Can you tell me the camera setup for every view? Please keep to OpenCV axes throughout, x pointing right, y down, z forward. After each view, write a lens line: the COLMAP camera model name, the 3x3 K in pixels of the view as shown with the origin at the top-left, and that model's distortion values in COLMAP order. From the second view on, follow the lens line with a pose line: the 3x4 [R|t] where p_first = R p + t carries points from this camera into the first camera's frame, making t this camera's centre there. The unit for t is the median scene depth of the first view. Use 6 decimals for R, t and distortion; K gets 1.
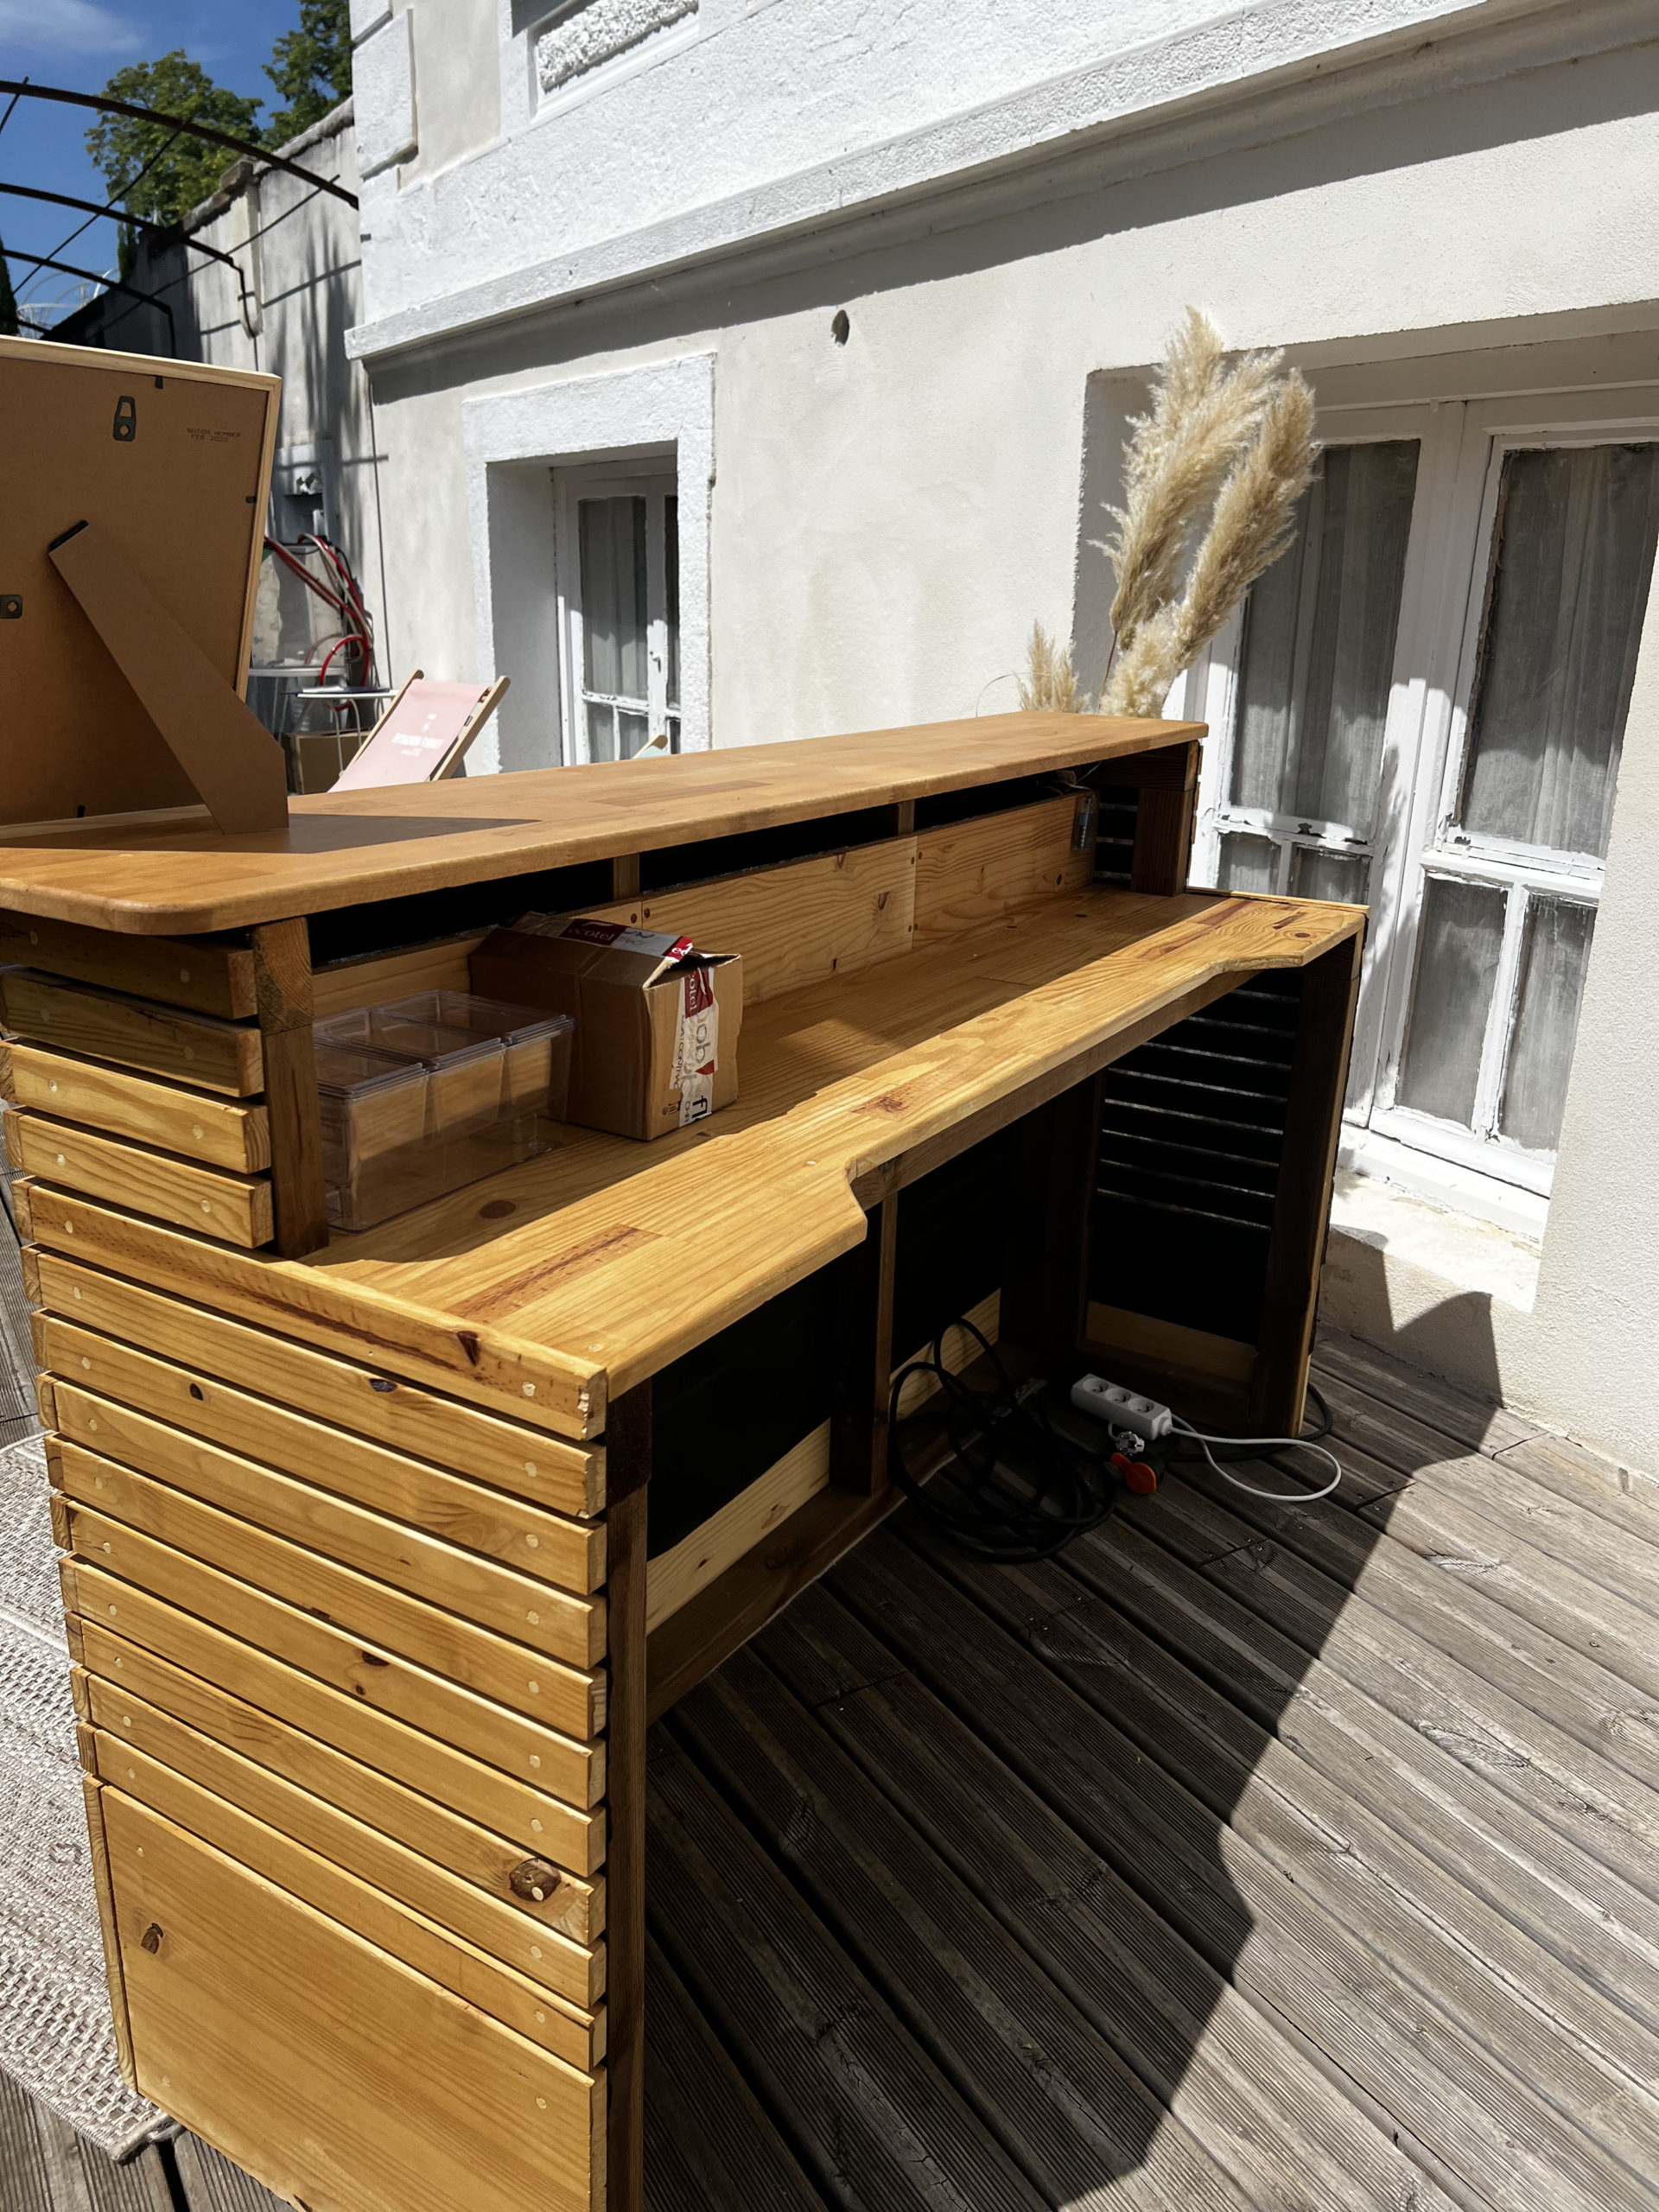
lens RADIAL K [[1640.9, 0, 829.5], [0, 1640.9, 1106.0], [0, 0, 1]] dist [-0.006338, -0.004399]
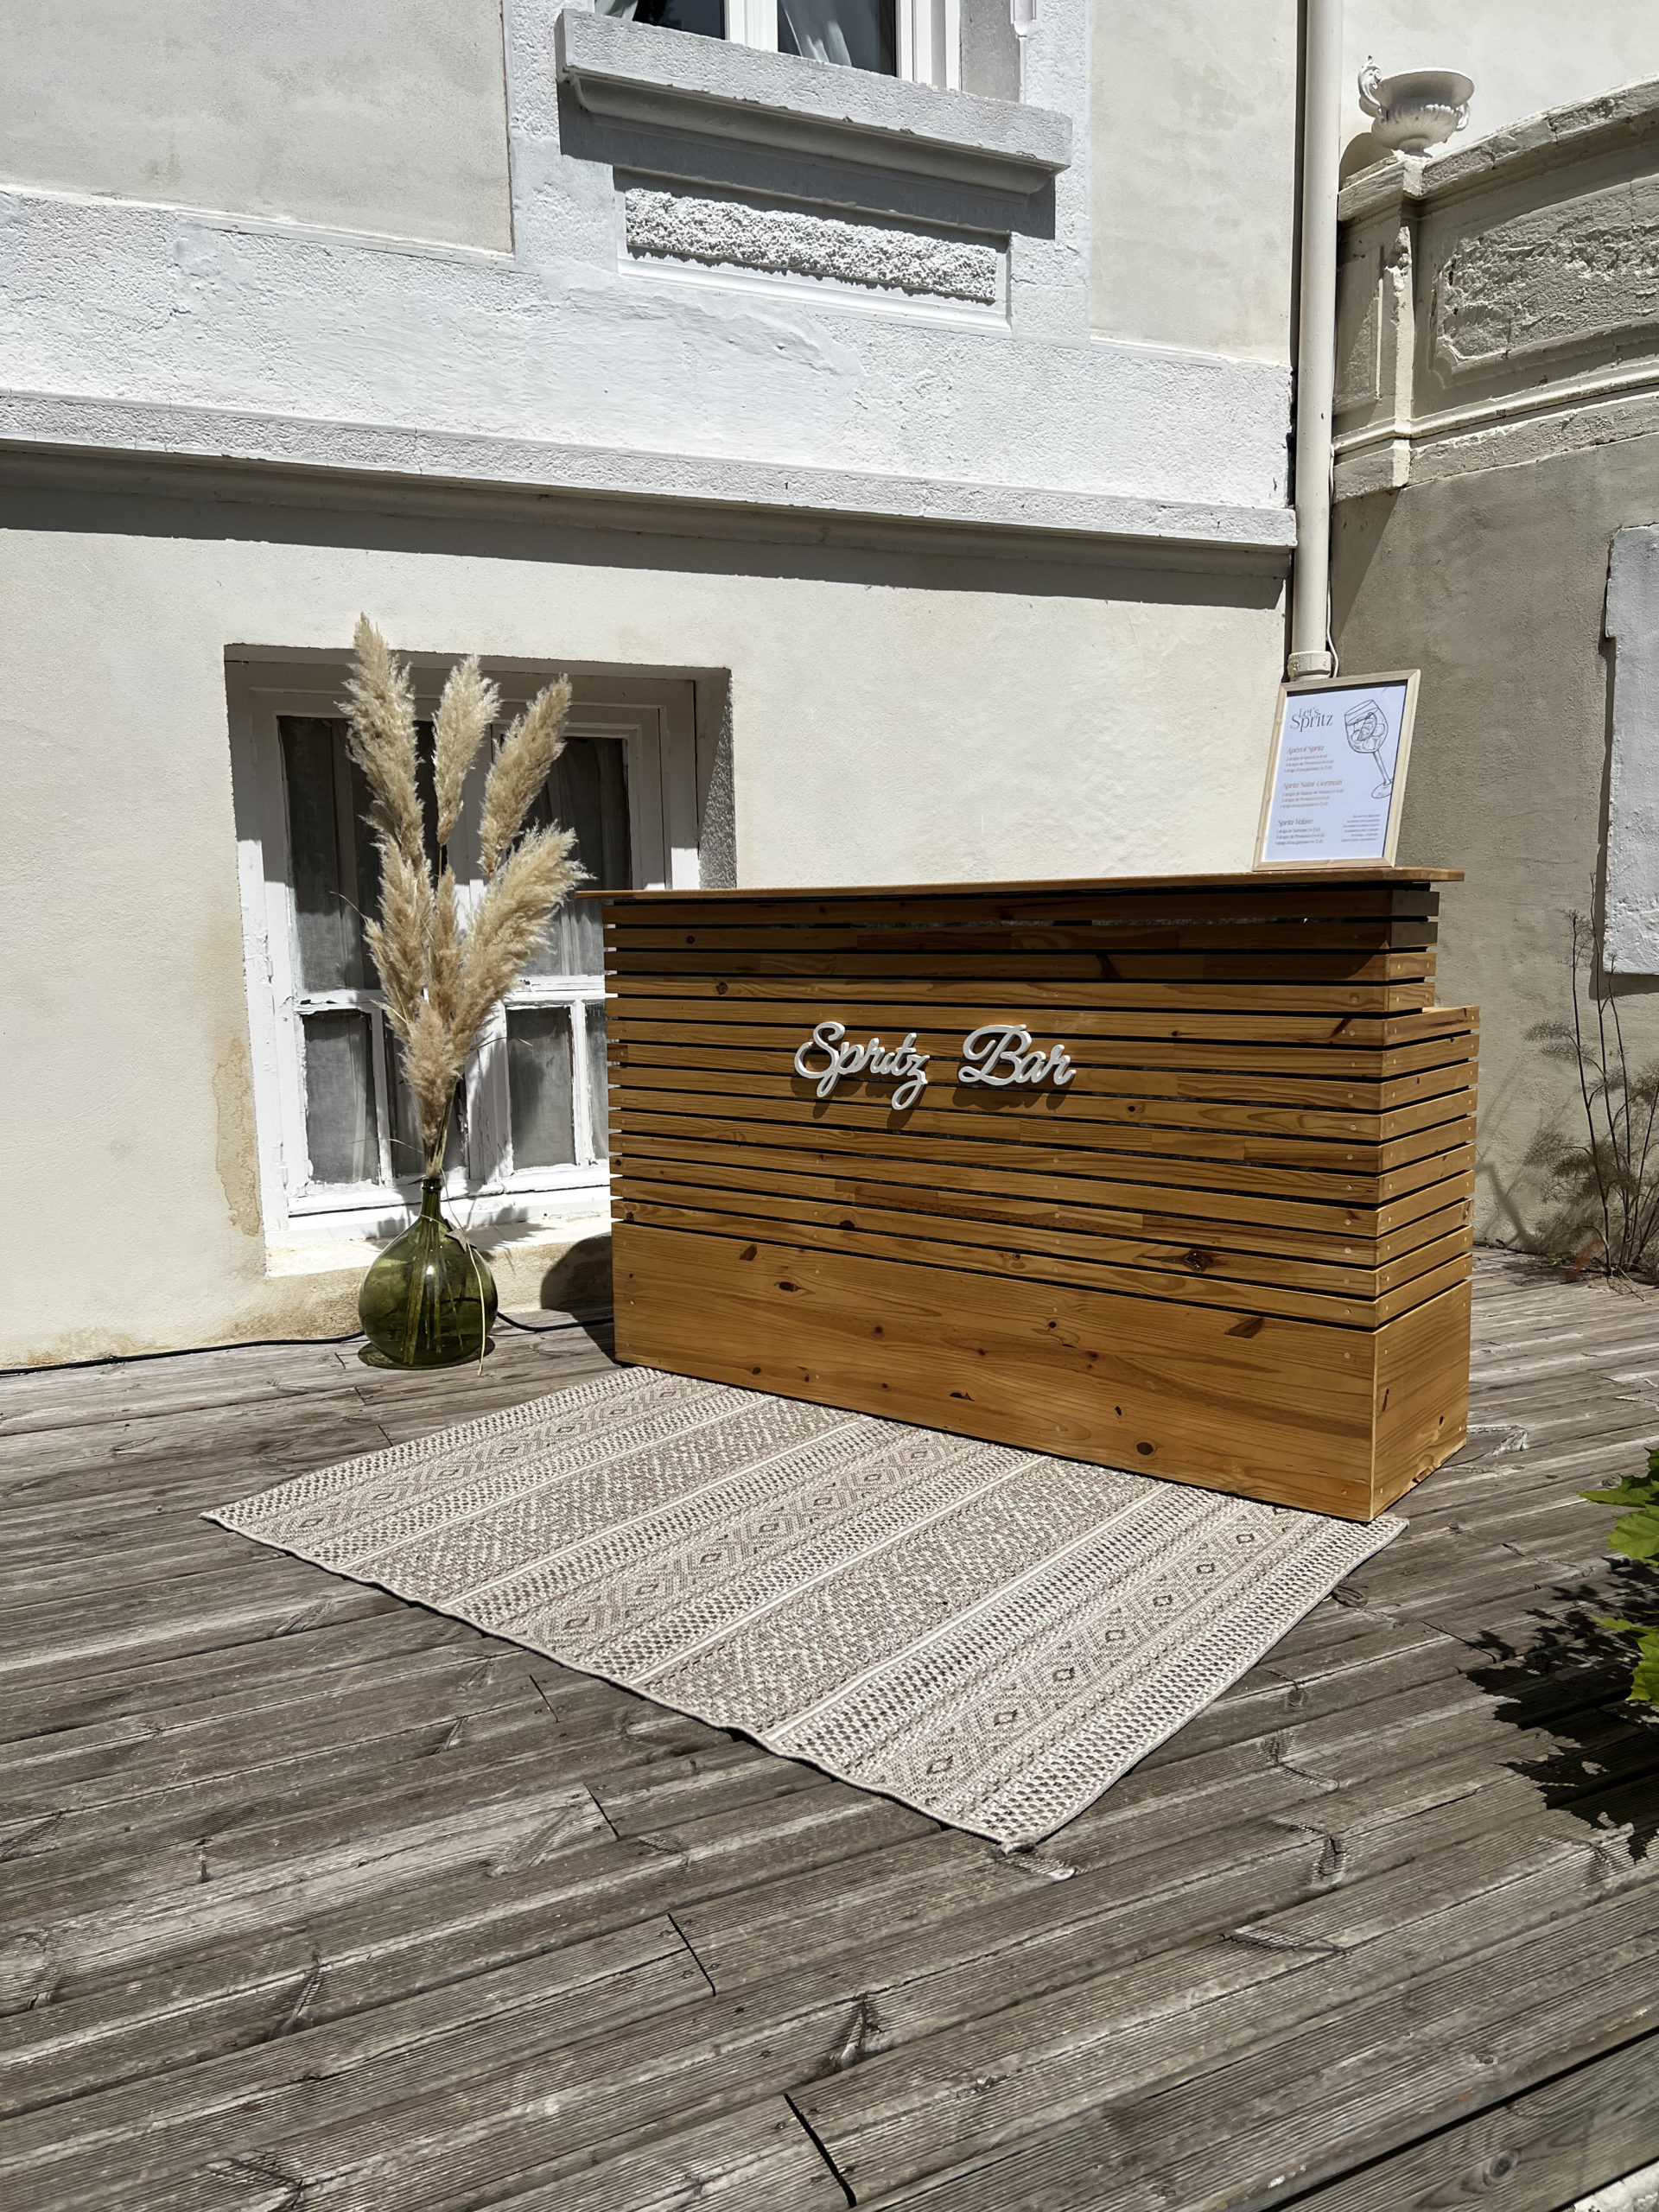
lens RADIAL K [[1640.9, 0, 829.5], [0, 1640.9, 1106.0], [0, 0, 1]] dist [-0.006338, -0.004399]
pose [[0.123838, -0.140183, 0.982351, -1.056704], [0.323403, 0.941620, 0.093602, -0.102782], [-0.938123, 0.306104, 0.161944, 0.517052]]
